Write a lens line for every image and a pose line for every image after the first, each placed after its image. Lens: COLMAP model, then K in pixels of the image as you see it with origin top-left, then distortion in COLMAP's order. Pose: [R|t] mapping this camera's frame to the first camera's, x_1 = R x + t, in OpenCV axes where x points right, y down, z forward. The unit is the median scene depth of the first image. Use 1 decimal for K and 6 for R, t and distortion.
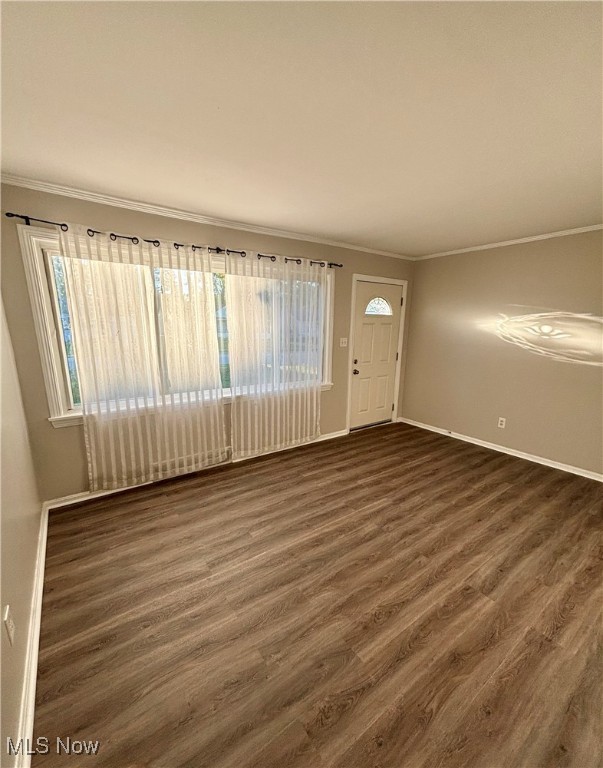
lens RADIAL K [[326.5, 0, 300.6], [0, 326.5, 403.4], [0, 0, 1]] dist [0.002757, 0.000266]
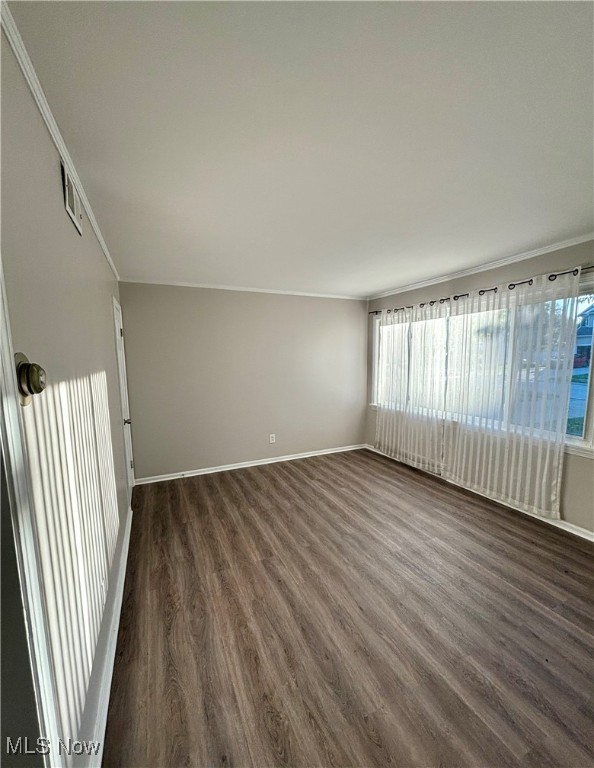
lens RADIAL K [[320.8, 0, 297.8], [0, 320.8, 398.9], [0, 0, 1]] dist [0.002196, -0.000026]
pose [[-0.194793, 0.117377, -0.973796, 1.170193], [-0.223756, 0.961317, 0.160632, -0.187074], [0.954981, 0.249183, -0.160994, 0.806690]]
